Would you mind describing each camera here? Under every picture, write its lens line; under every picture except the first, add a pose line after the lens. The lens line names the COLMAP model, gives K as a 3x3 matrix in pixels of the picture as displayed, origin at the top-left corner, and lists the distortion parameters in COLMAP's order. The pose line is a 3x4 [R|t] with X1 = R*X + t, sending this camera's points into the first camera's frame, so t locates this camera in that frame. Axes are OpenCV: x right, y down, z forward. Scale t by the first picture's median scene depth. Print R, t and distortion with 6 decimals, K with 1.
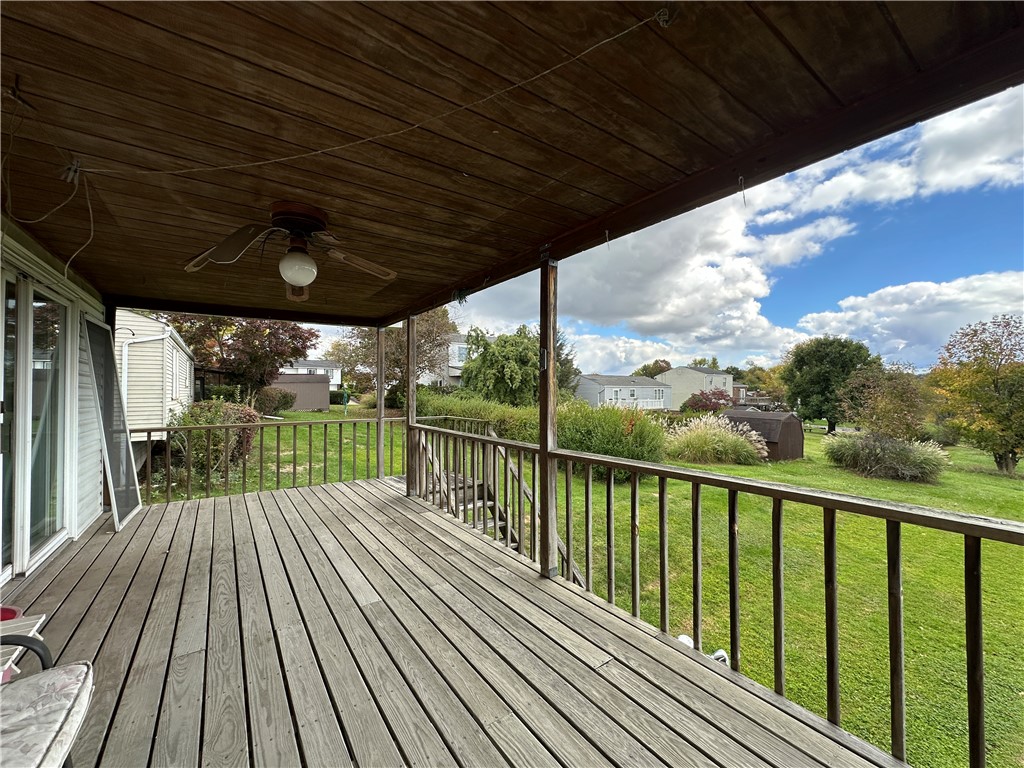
lens RADIAL K [[406.7, 0, 514.2], [0, 406.7, 387.9], [0, 0, 1]] dist [-0.007798, -0.000081]
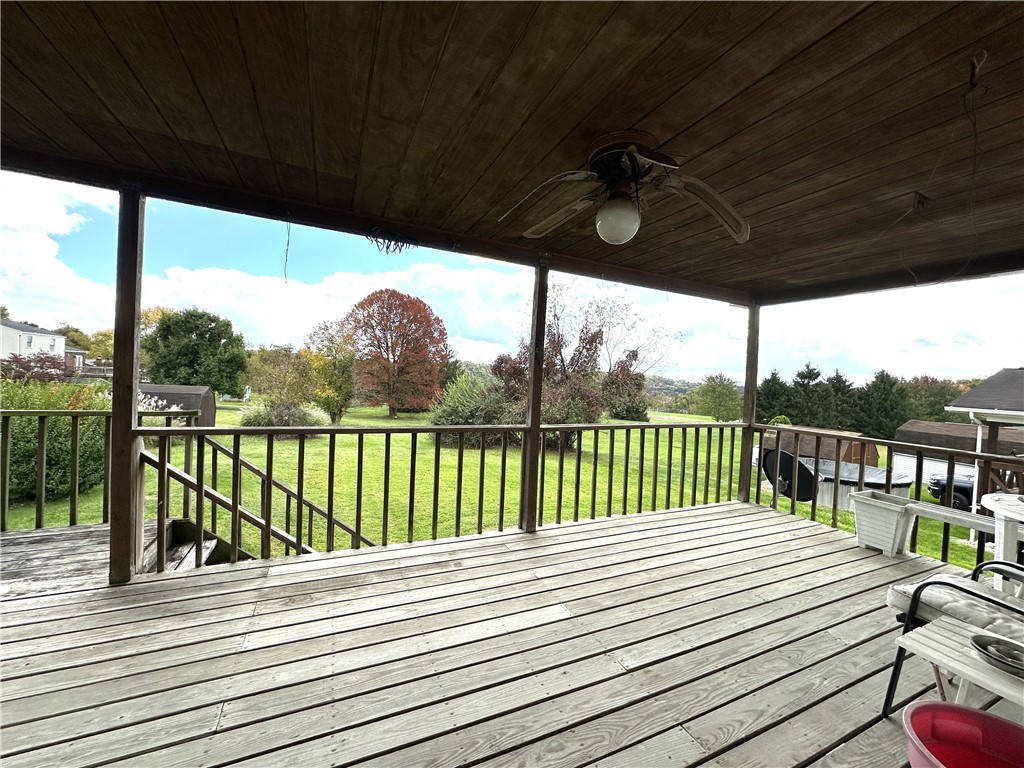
lens RADIAL K [[406.7, 0, 513.3], [0, 406.7, 384.0], [0, 0, 1]] dist [-0.007798, -0.000081]
pose [[0.185034, -0.006222, 0.982712, -0.965061], [-0.052727, 0.998477, 0.016250, 0.012916], [-0.981317, -0.054822, 0.184424, 0.748010]]
